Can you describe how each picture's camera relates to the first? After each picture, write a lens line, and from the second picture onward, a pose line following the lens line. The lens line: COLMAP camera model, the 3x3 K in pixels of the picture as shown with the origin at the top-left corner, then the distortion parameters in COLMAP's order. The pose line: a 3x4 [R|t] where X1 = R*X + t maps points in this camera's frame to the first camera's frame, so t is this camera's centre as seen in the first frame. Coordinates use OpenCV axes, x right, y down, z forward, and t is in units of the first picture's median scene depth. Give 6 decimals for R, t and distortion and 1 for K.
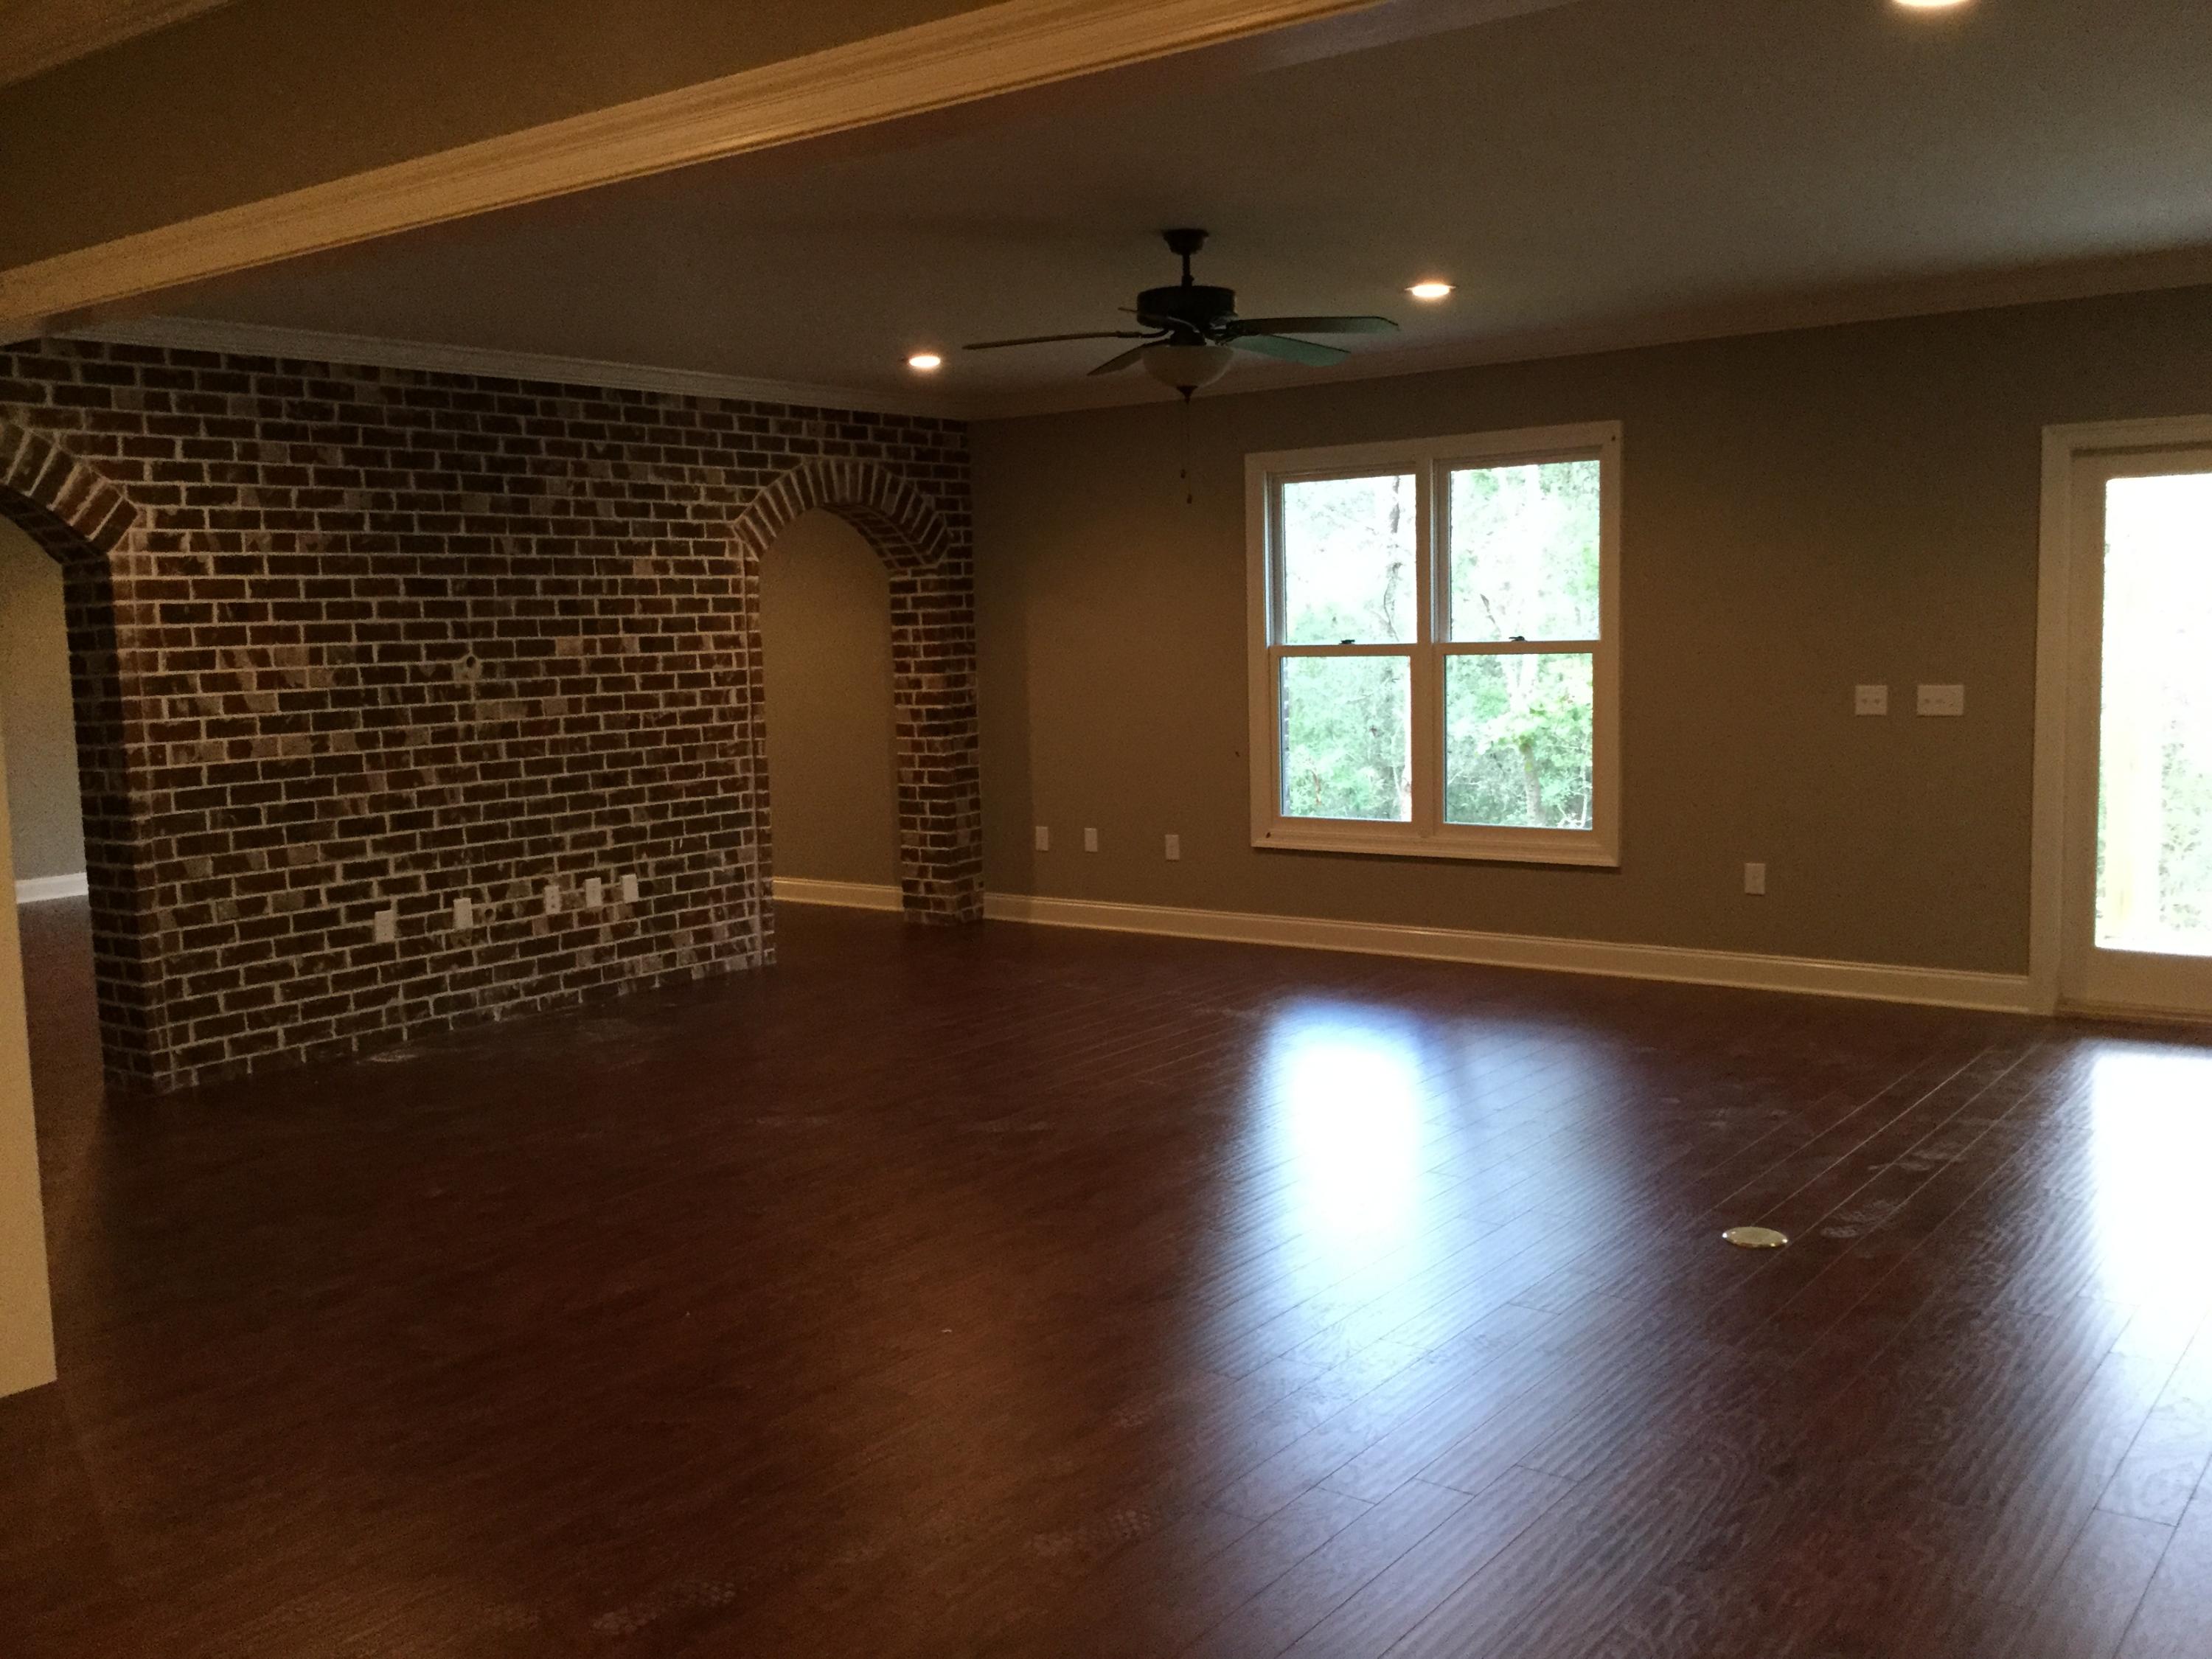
lens RADIAL K [[1952.0, 0, 1119.0], [0, 1952.0, 832.0], [0, 0, 1]] dist [0.130145, -0.132882]
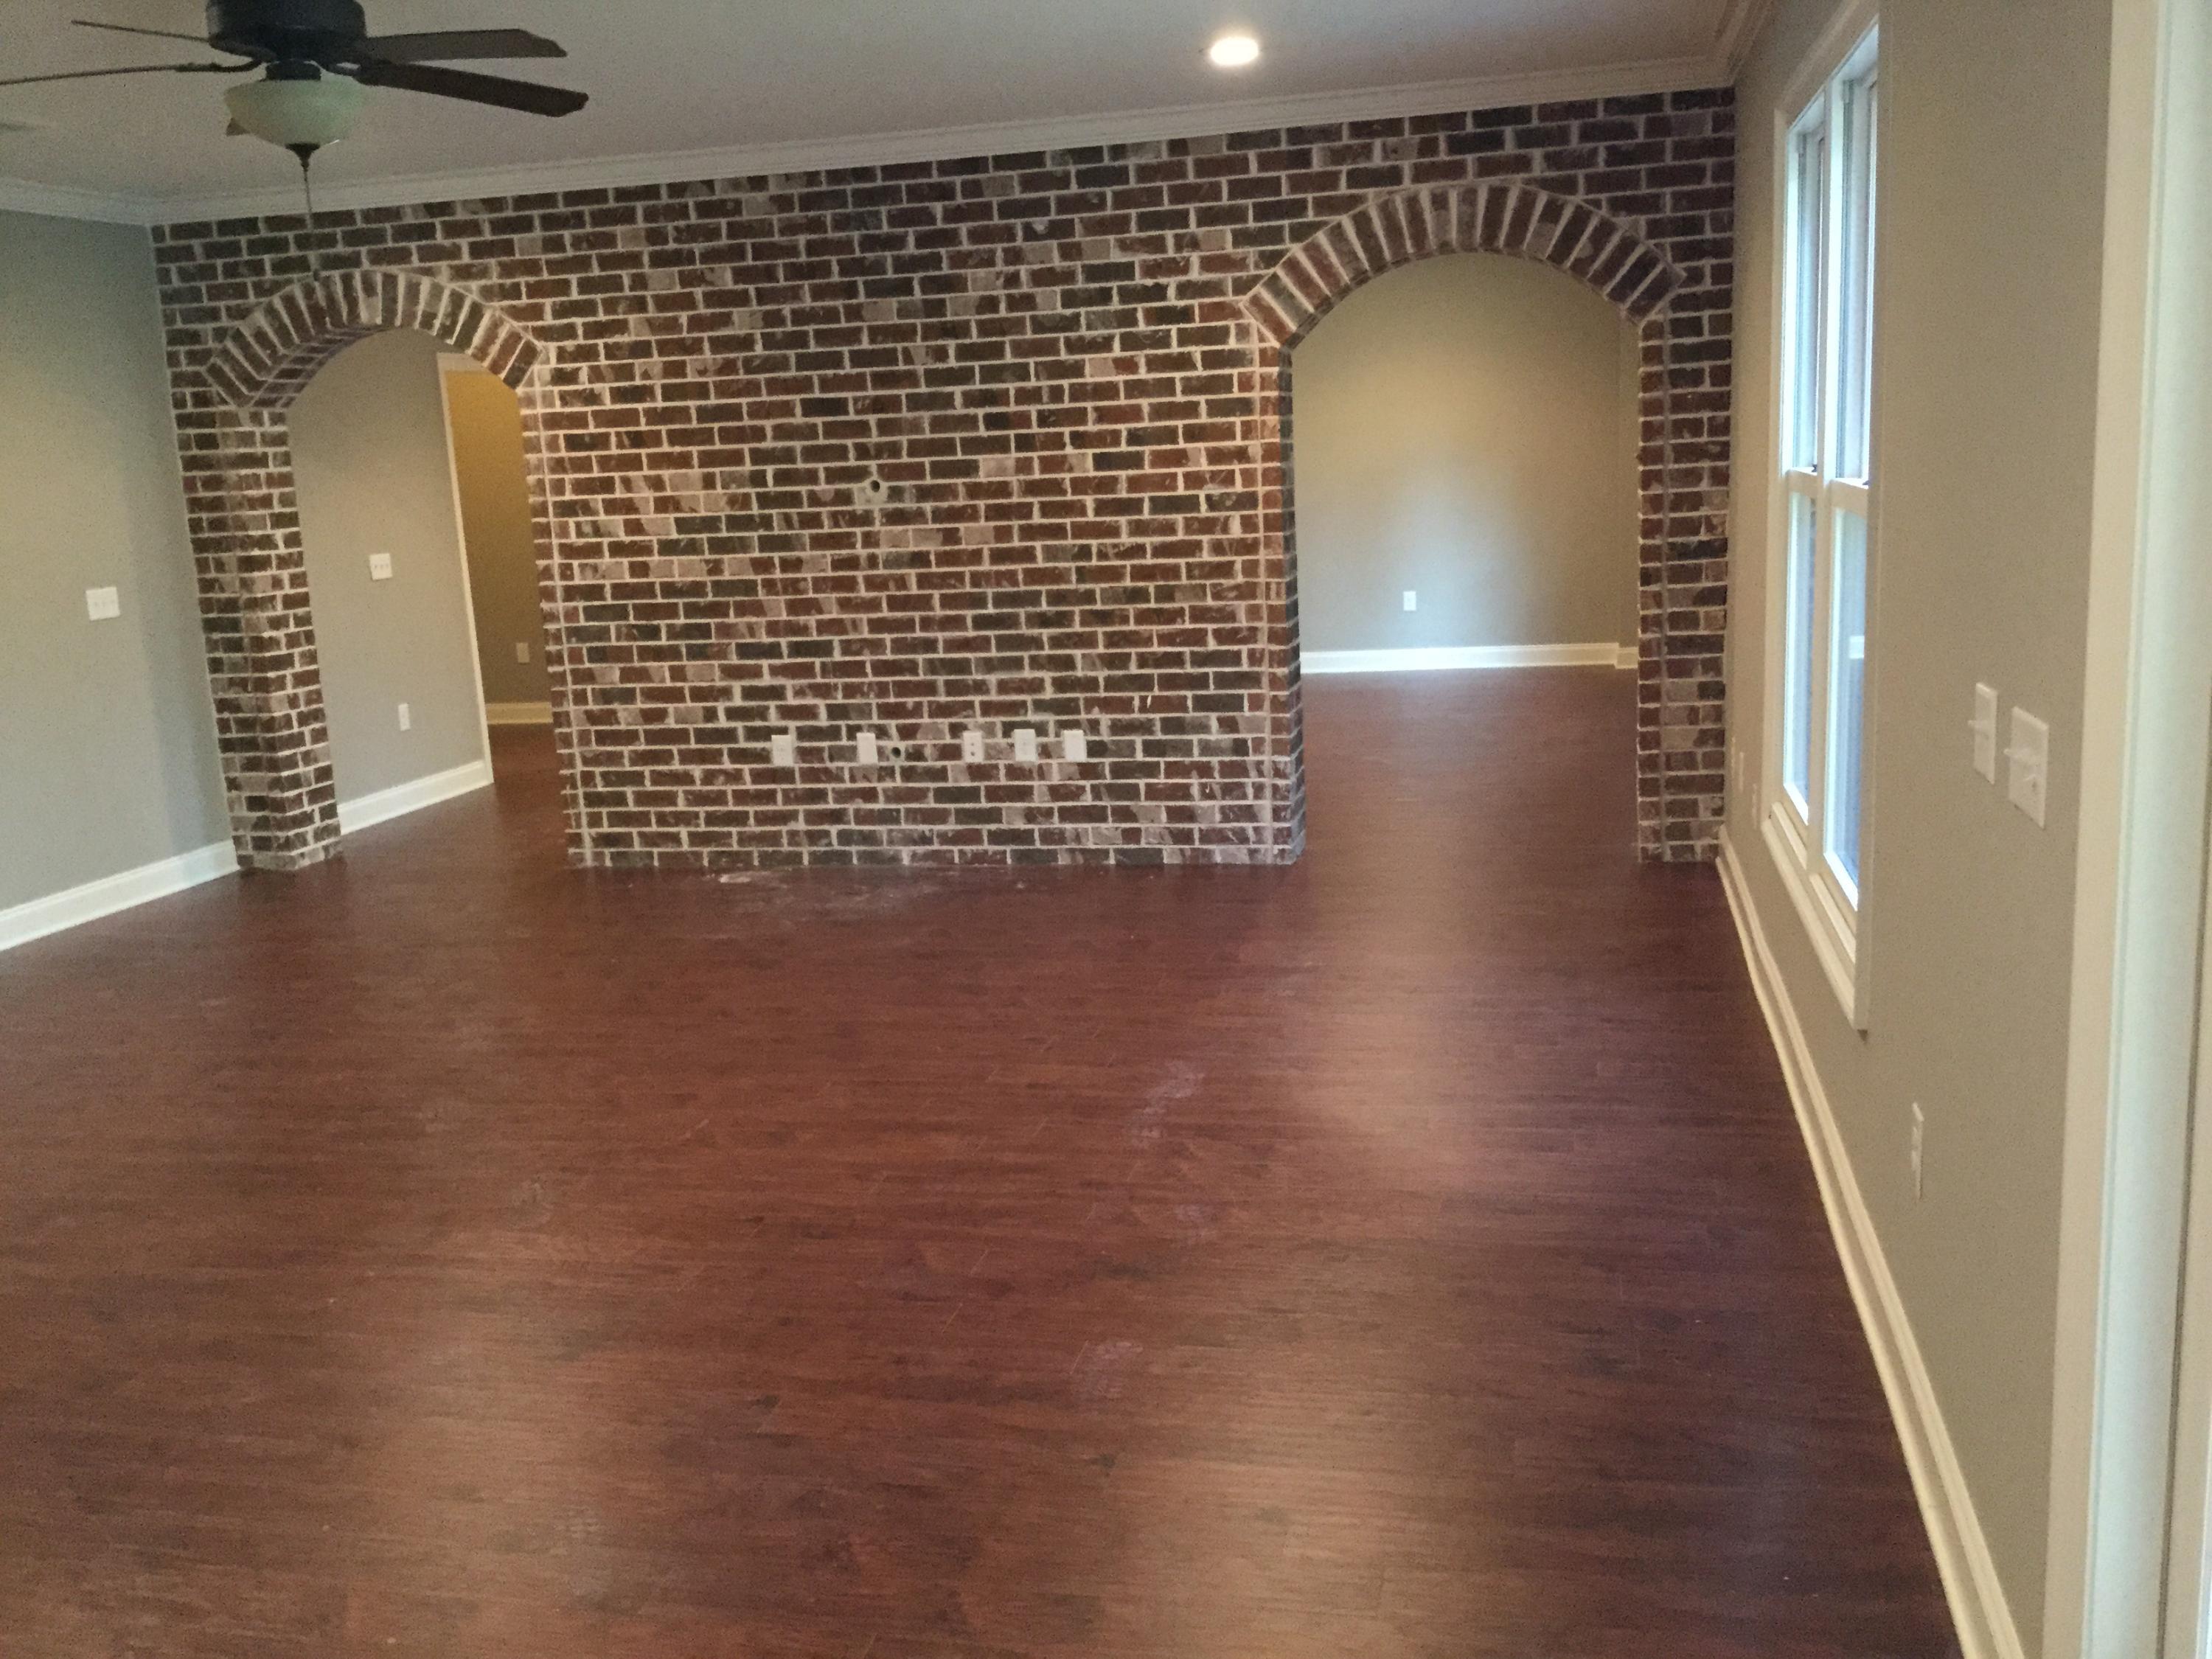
lens RADIAL K [[1952.0, 0, 1097.9], [0, 1952.0, 832.2], [0, 0, 1]] dist [0.130145, -0.132882]
pose [[0.432471, 0.180571, -0.883382, 0.568057], [-0.062034, 0.983378, 0.170642, -0.088571], [0.899512, -0.018998, 0.436484, 0.676398]]
